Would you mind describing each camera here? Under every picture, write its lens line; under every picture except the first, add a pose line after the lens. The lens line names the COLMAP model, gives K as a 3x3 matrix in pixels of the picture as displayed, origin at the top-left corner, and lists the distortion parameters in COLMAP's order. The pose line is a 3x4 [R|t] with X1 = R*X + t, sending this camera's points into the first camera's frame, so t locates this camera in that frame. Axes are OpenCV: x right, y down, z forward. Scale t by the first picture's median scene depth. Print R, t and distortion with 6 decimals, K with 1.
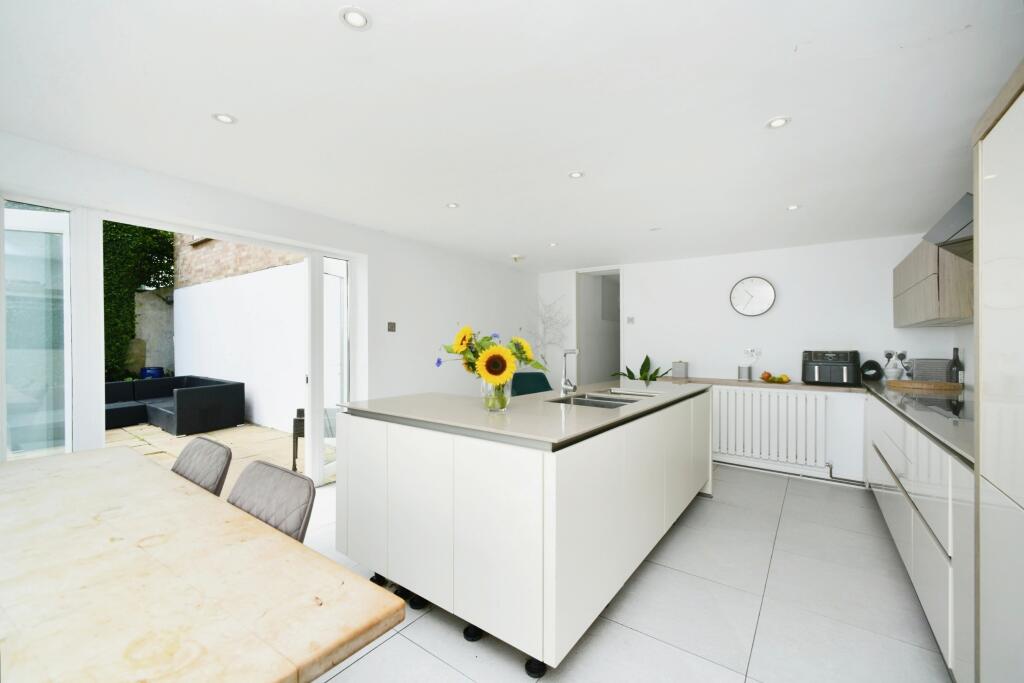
lens RADIAL K [[415.6, 0, 510.9], [0, 415.6, 337.1], [0, 0, 1]] dist [0.001203, -0.000226]
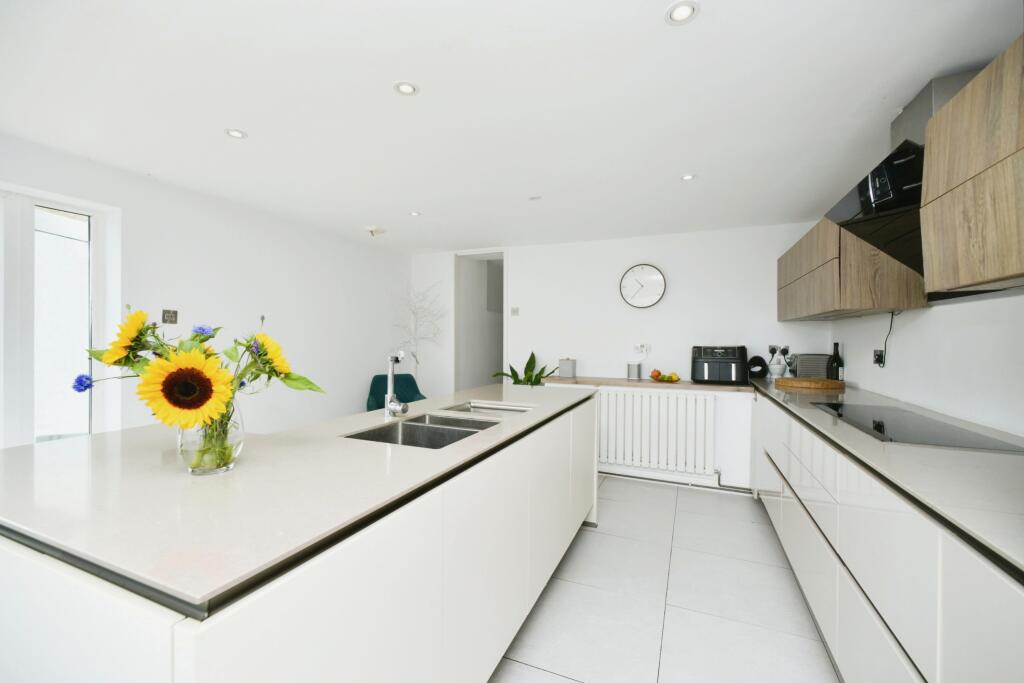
lens RADIAL K [[415.6, 0, 511.6], [0, 415.6, 342.9], [0, 0, 1]] dist [0.001203, -0.000226]
pose [[0.974615, -0.007099, 0.223774, 0.120039], [0.000419, 0.999553, 0.029887, -0.001848], [-0.223886, -0.029034, 0.974183, 0.214747]]
